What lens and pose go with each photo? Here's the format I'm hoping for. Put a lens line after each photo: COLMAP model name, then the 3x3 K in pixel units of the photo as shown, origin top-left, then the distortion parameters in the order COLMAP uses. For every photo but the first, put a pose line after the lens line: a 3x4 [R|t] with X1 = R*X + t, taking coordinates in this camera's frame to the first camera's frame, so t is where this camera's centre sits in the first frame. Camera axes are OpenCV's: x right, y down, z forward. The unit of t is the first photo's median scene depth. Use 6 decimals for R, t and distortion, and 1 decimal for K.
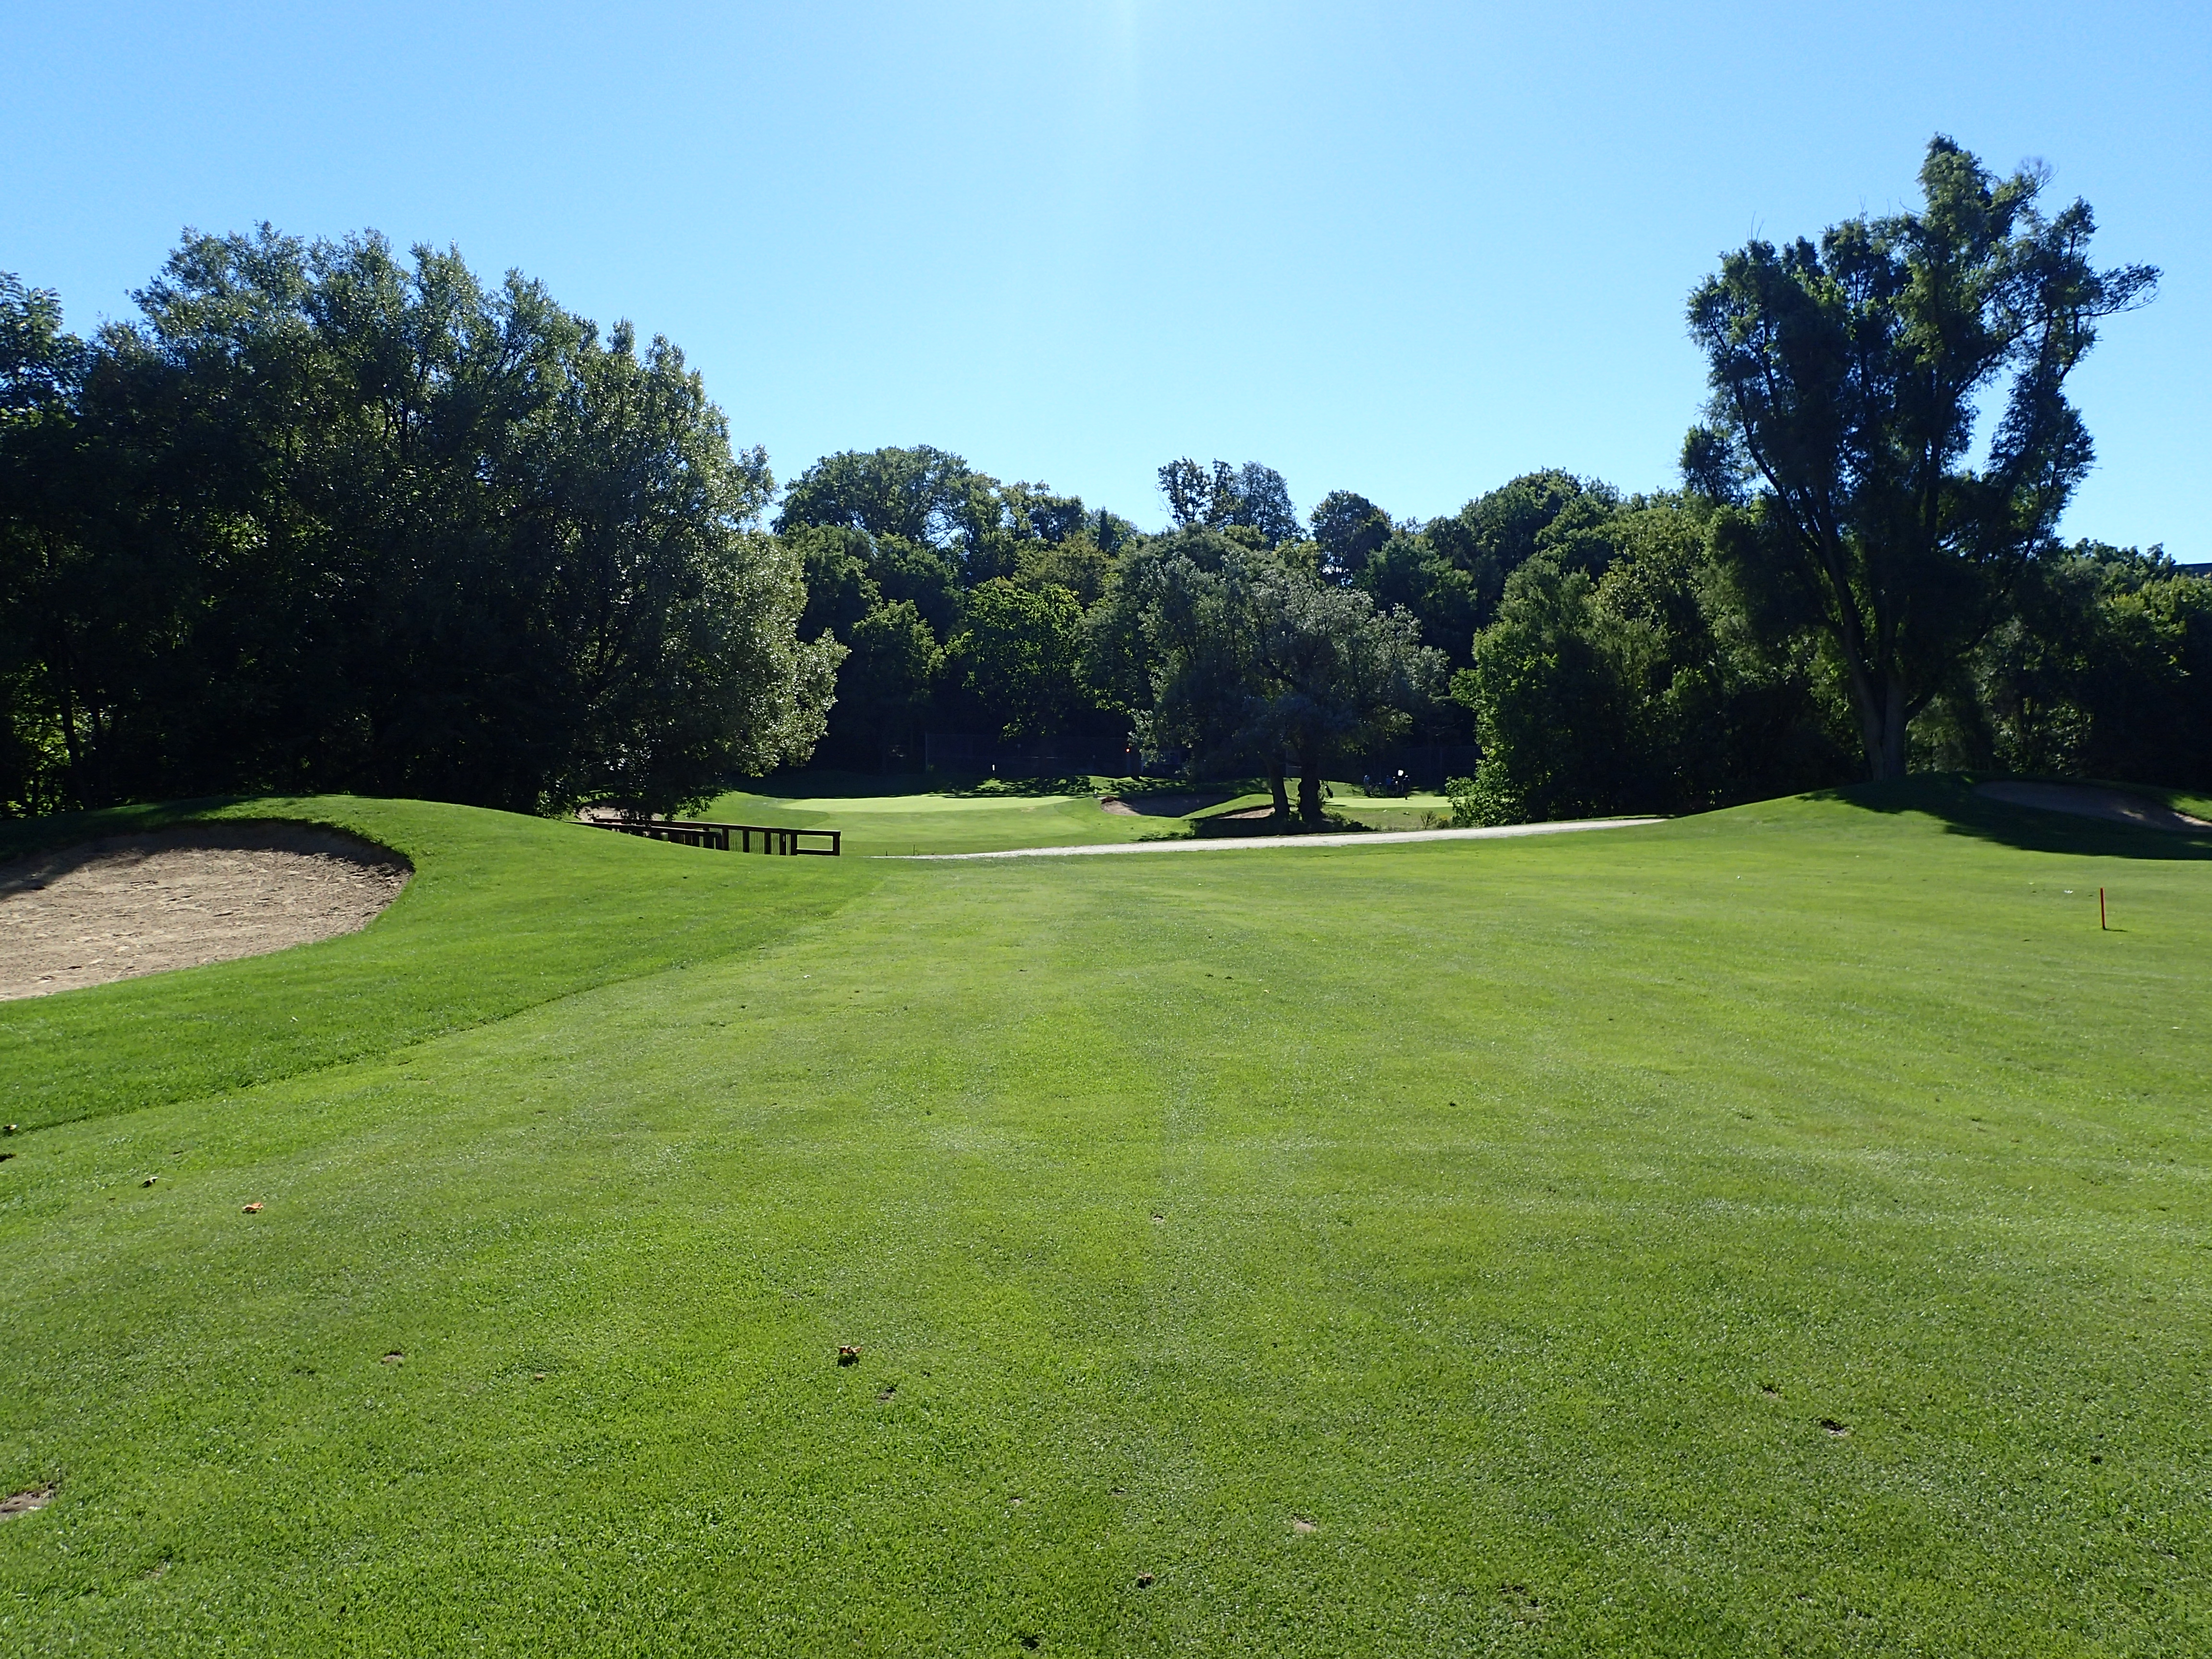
lens RADIAL K [[1632.5, 0, 1096.9], [0, 1632.5, 832.4], [0, 0, 1]] dist [-0.005671, 0.001994]
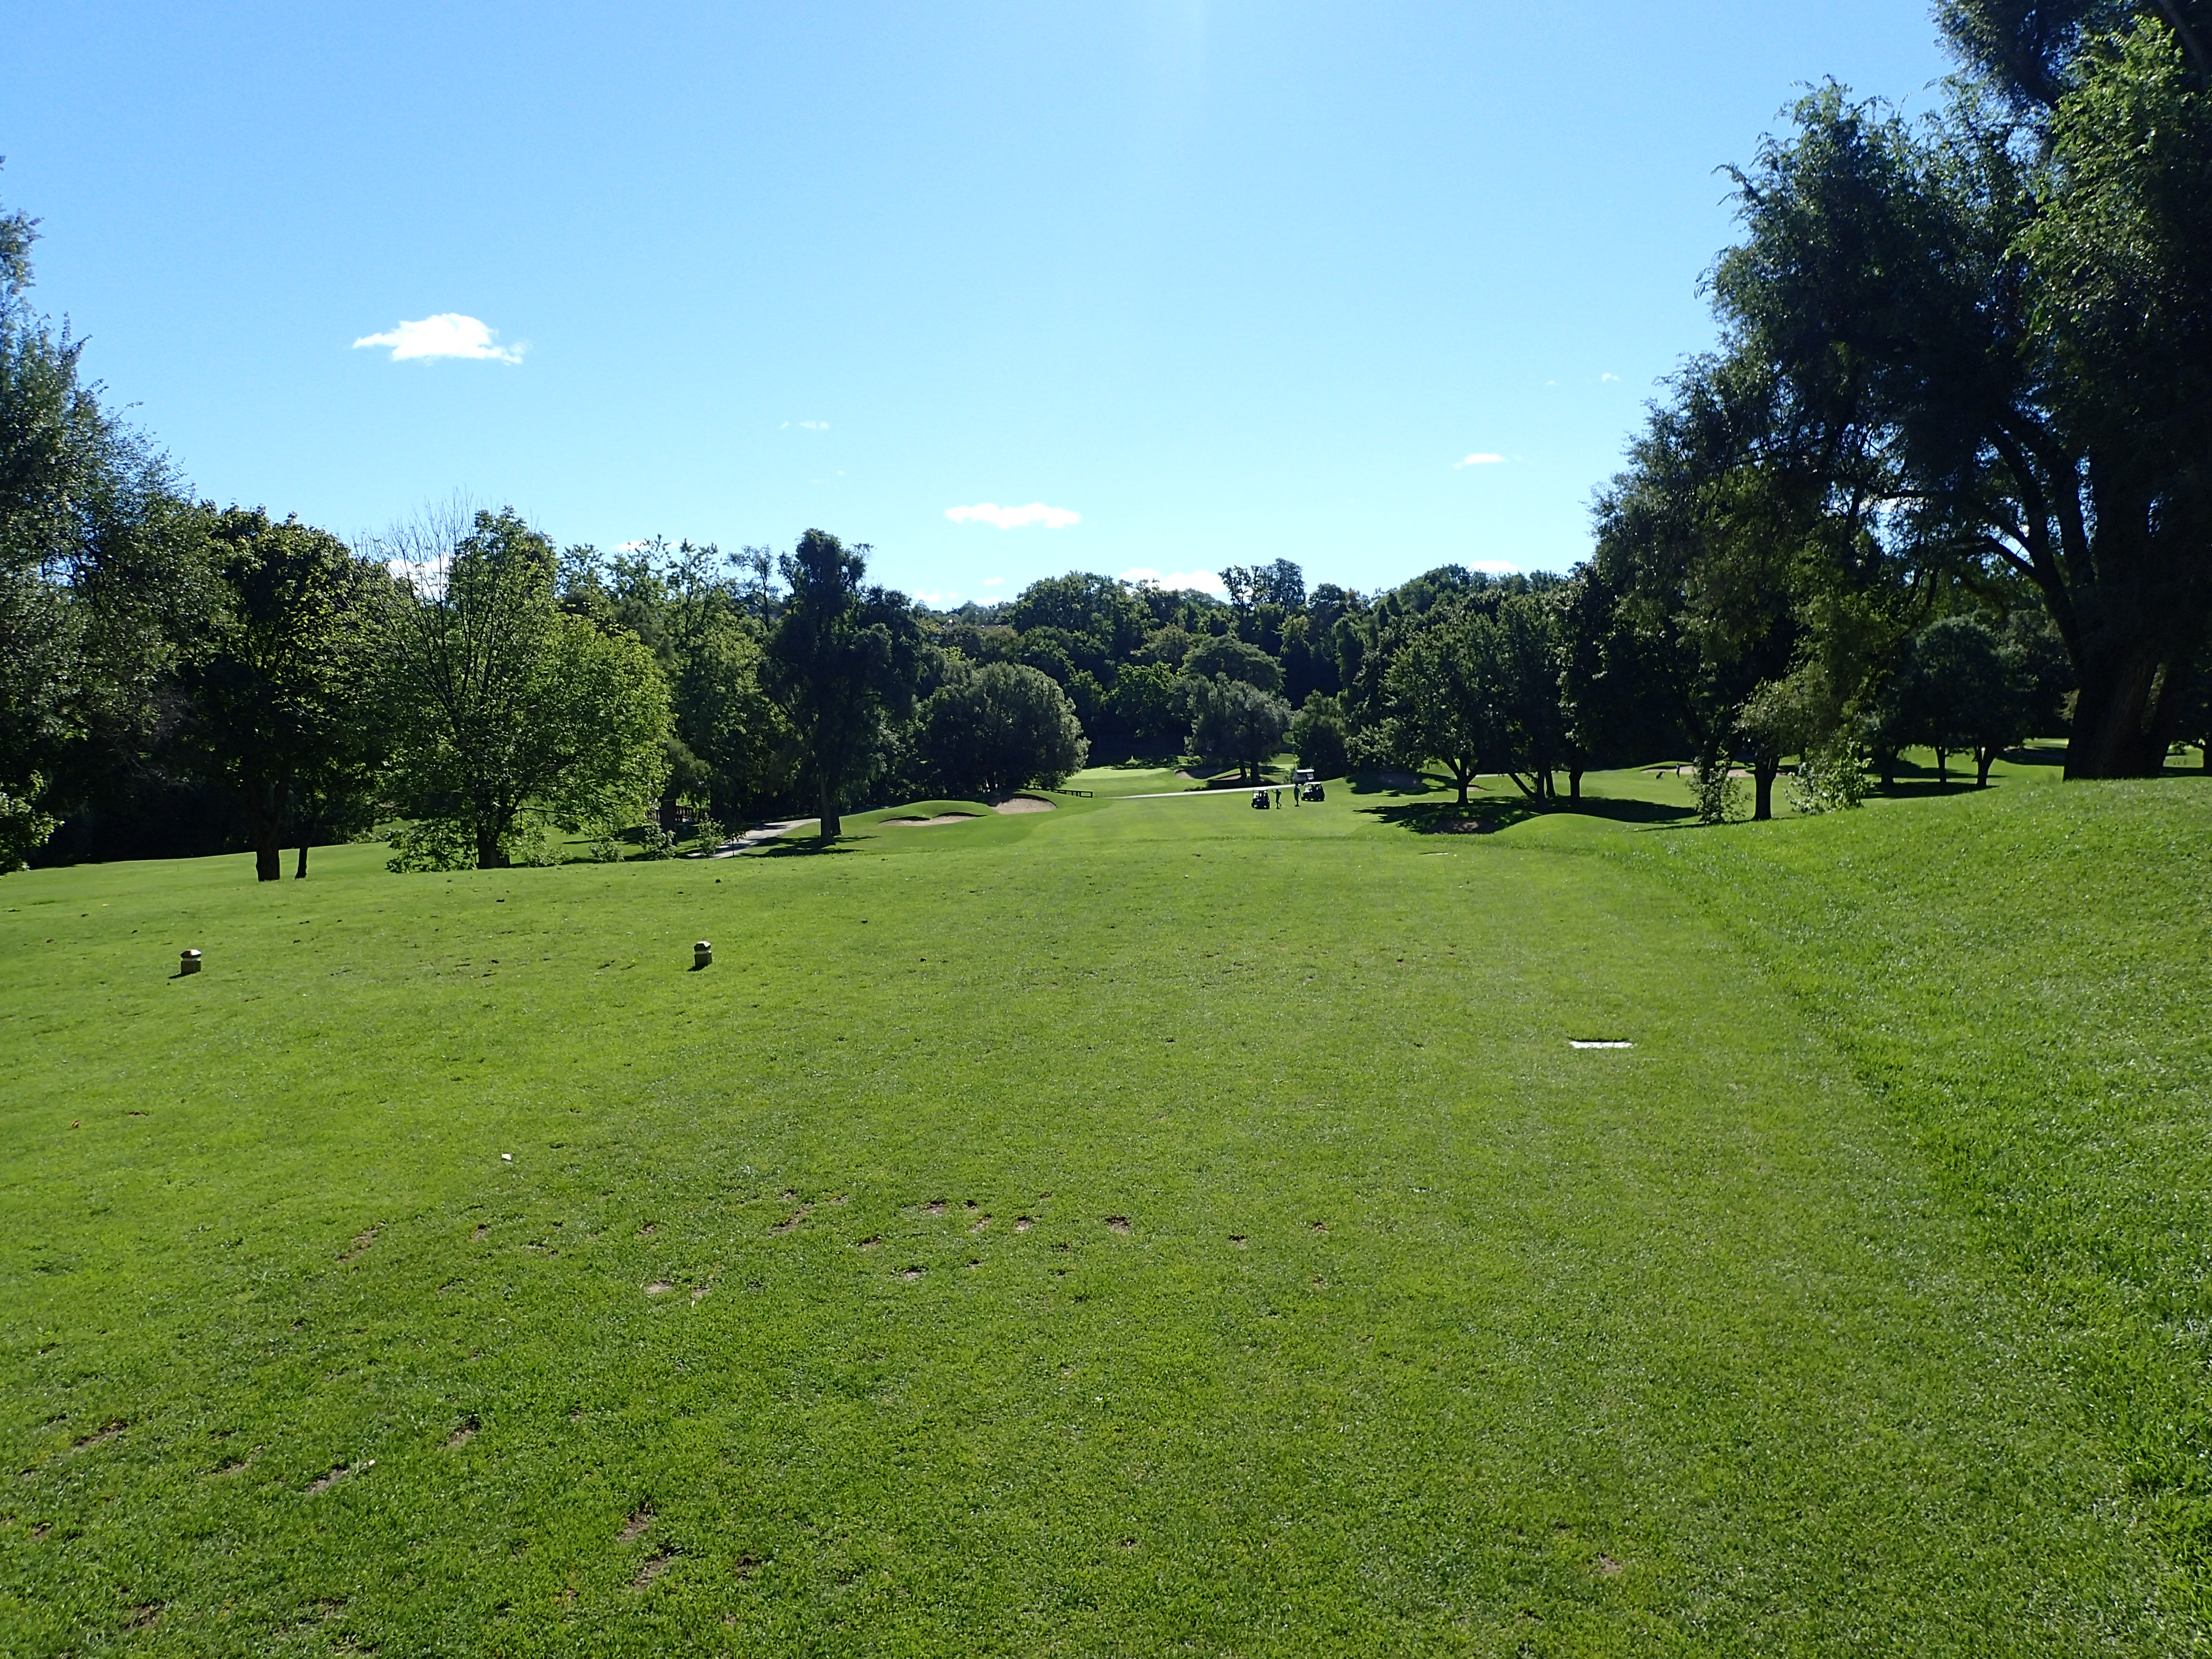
lens RADIAL K [[1632.5, 0, 1096.9], [0, 1632.5, 832.4], [0, 0, 1]] dist [-0.005671, 0.001994]
pose [[0.996067, -0.020492, -0.086197, 0.062024], [0.024034, 0.998900, 0.040256, -0.020506], [0.085277, -0.042169, 0.995465, -0.972529]]
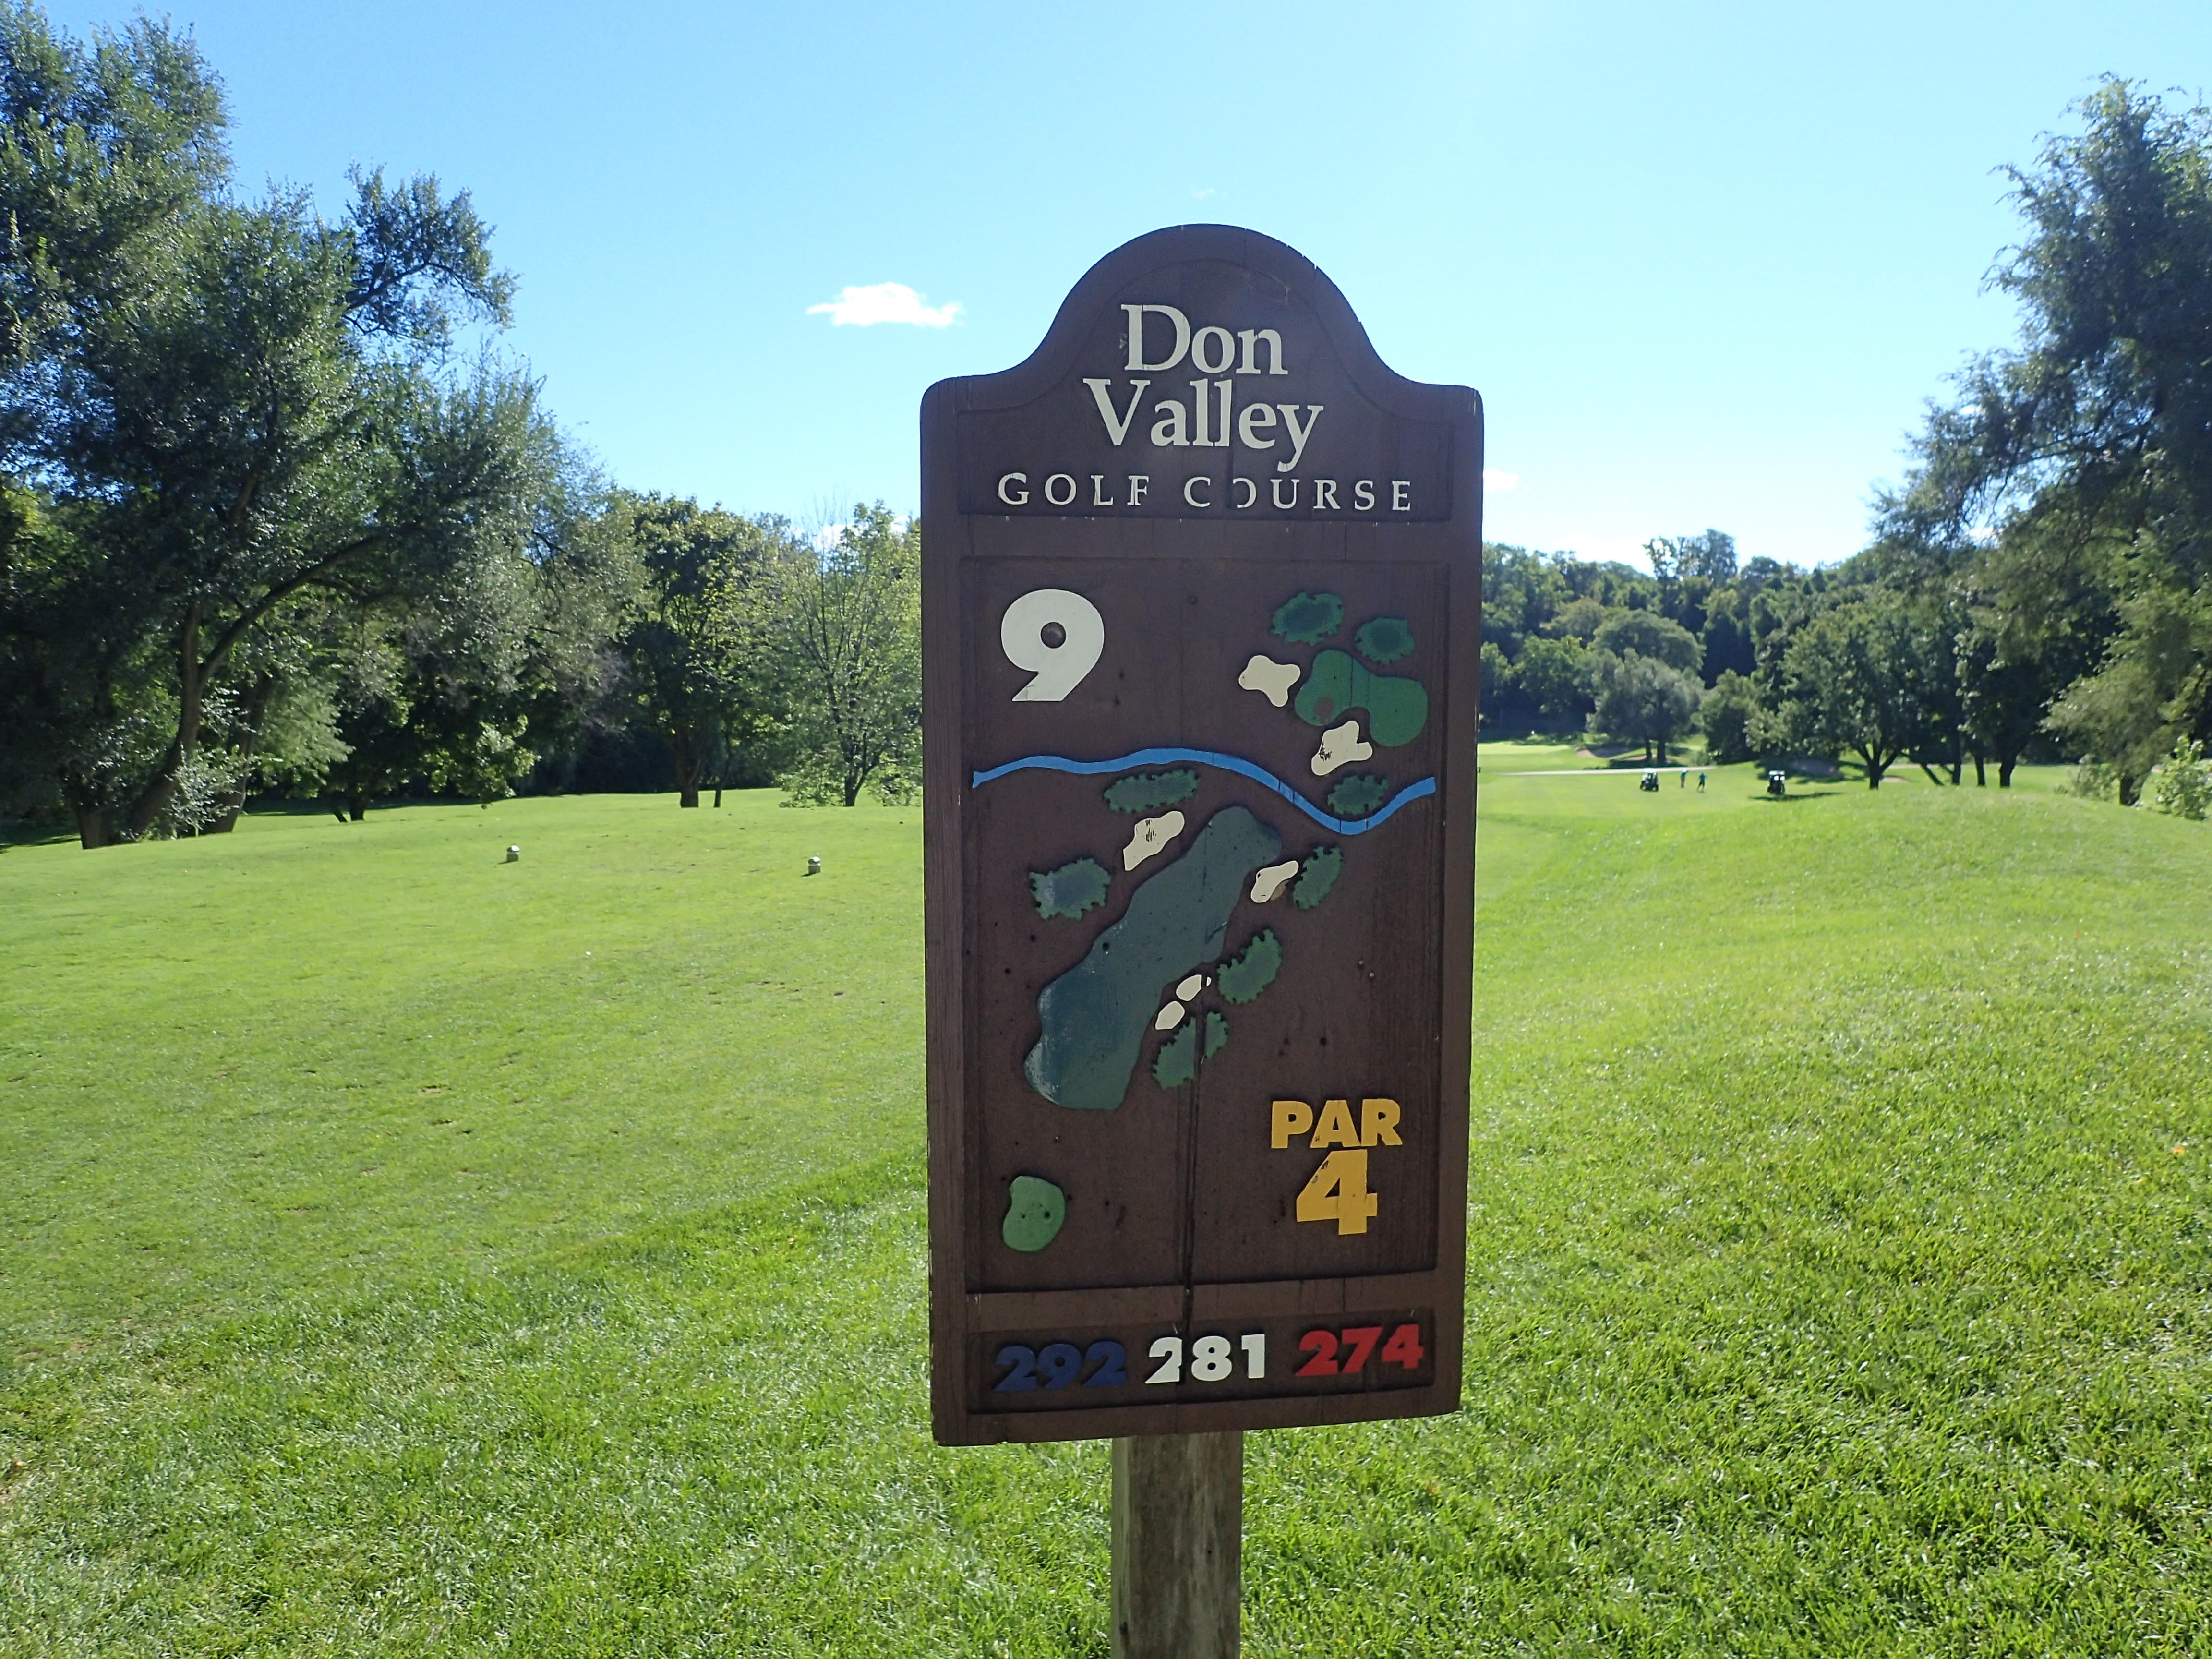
lens RADIAL K [[1632.5, 0, 1096.9], [0, 1632.5, 832.4], [0, 0, 1]] dist [-0.005671, 0.001994]
pose [[0.943300, 0.029144, -0.330660, 0.087712], [-0.010367, 0.998239, 0.058410, -0.021110], [0.331780, -0.051670, 0.941941, -0.993572]]
